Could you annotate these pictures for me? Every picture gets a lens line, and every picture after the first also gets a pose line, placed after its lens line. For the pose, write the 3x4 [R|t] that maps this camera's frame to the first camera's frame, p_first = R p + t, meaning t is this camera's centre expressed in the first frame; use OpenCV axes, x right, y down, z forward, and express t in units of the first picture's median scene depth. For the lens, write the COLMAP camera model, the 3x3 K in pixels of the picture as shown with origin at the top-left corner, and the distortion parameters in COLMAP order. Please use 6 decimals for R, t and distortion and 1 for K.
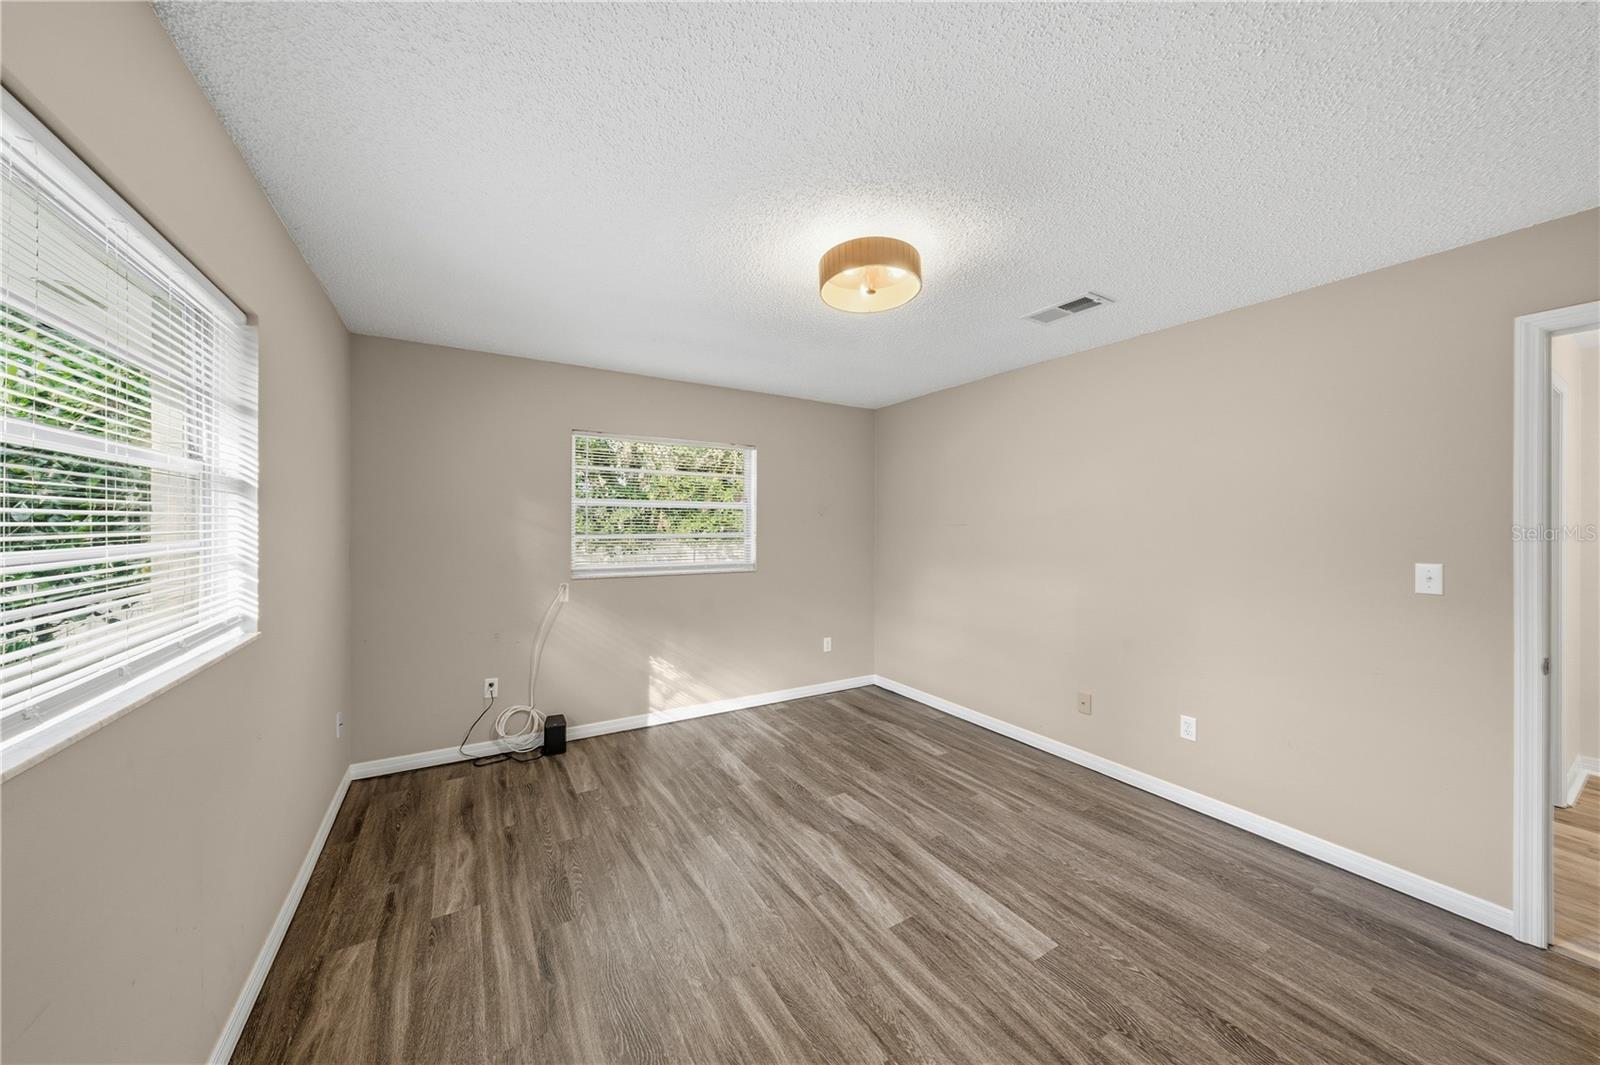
lens RADIAL K [[559.8, 0, 795.2], [0, 559.8, 526.7], [0, 0, 1]] dist [-0.001590, -0.000051]
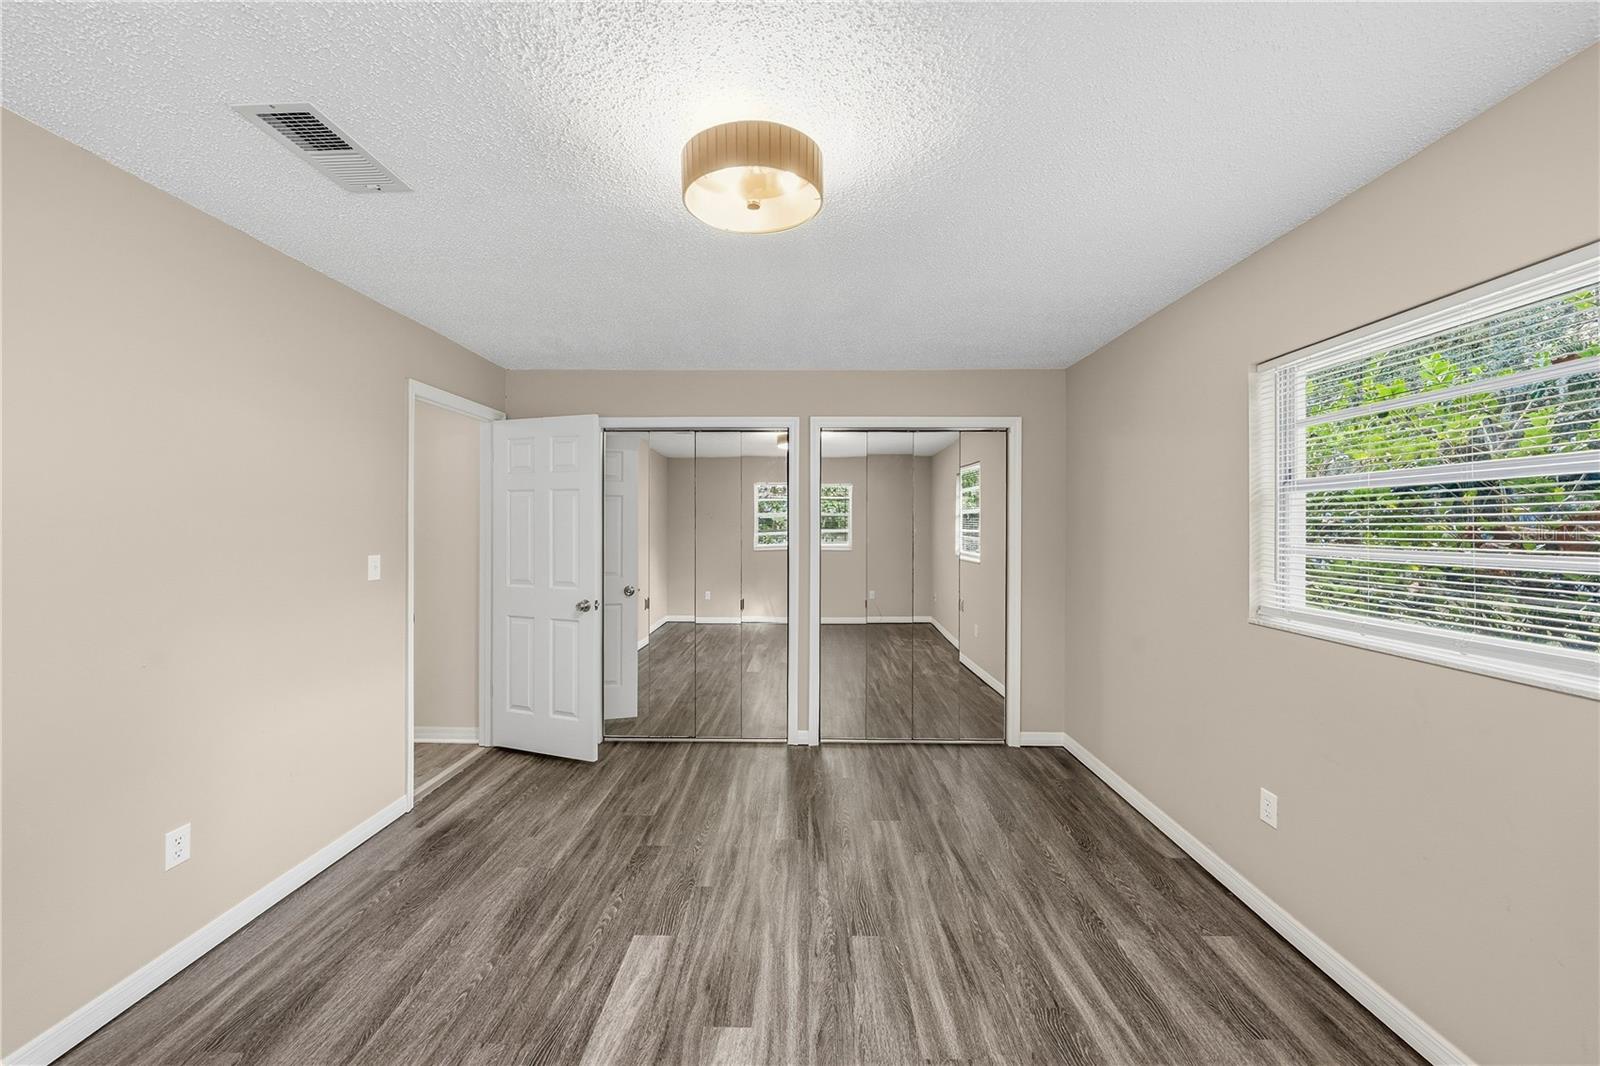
lens RADIAL K [[559.8, 0, 799.7], [0, 559.8, 522.2], [0, 0, 1]] dist [-0.001590, -0.000051]
pose [[-0.850109, -0.005959, 0.526573, -0.238754], [-0.007502, 0.999972, -0.000796, -0.010975], [-0.526554, -0.004627, -0.850129, 1.254521]]
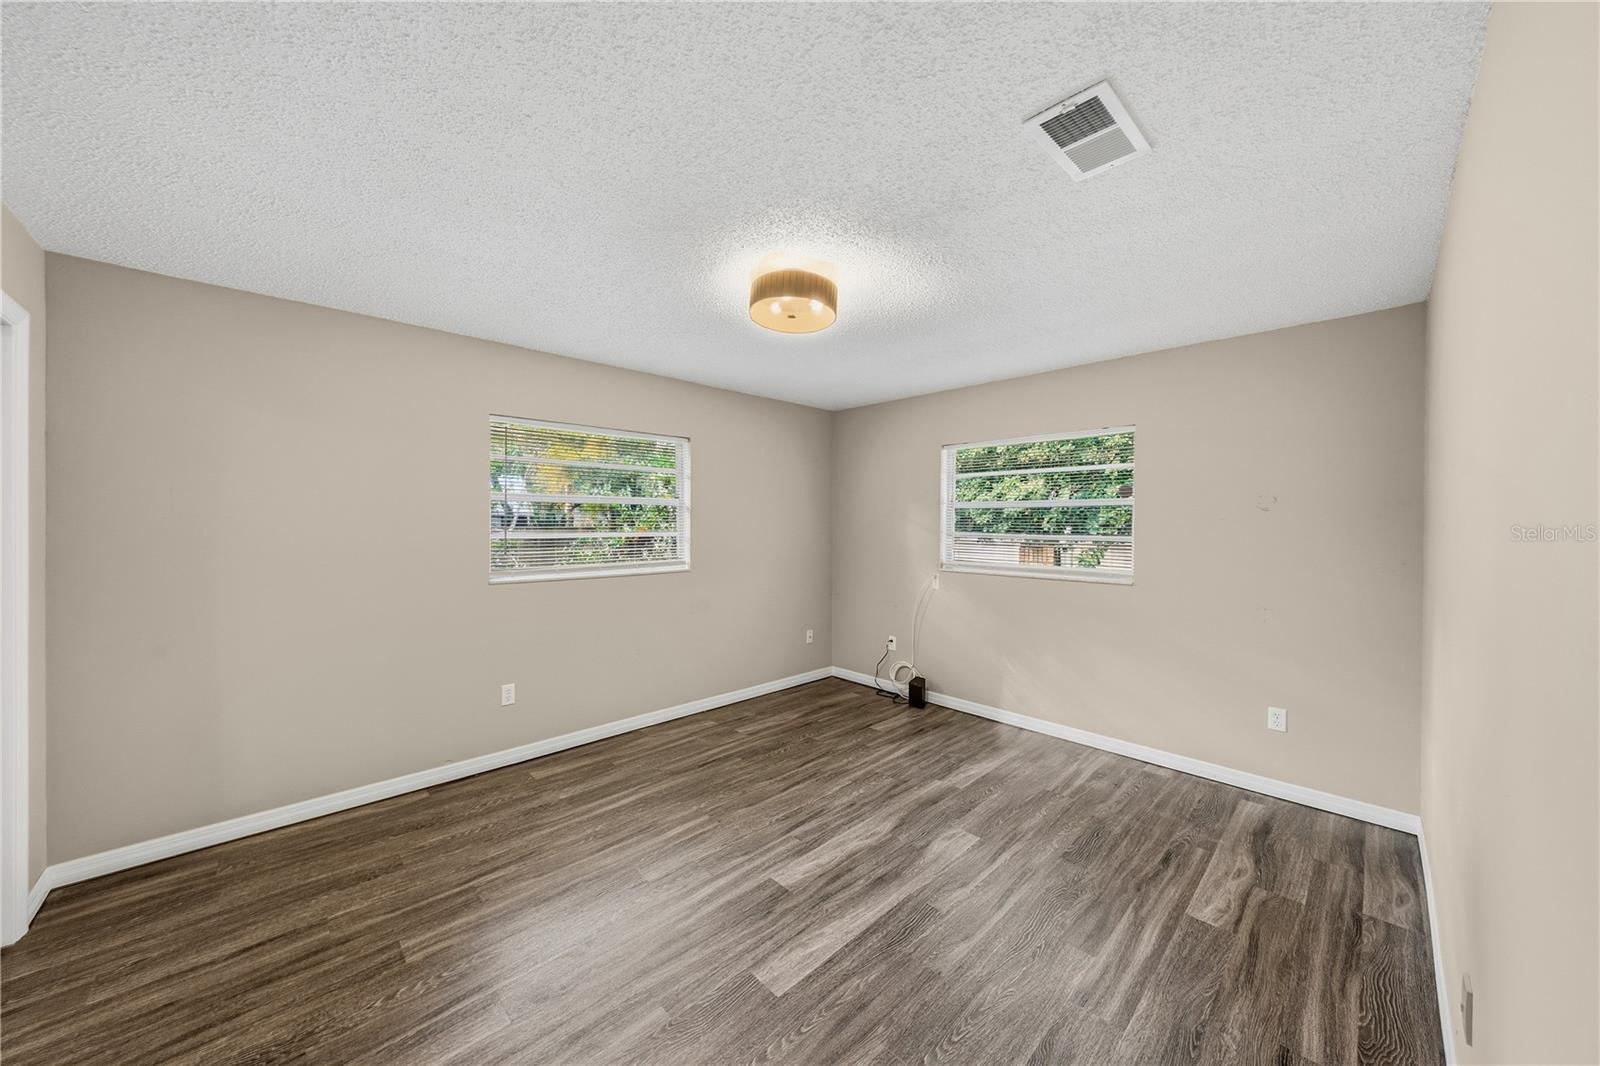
lens RADIAL K [[559.8, 0, 790.6], [0, 559.8, 526.5], [0, 0, 1]] dist [-0.001590, -0.000051]
pose [[0.202666, 0.002089, -0.979246, 0.980489], [-0.005093, 0.999986, 0.001079, -0.001211], [0.979235, 0.004768, 0.202674, 0.609535]]
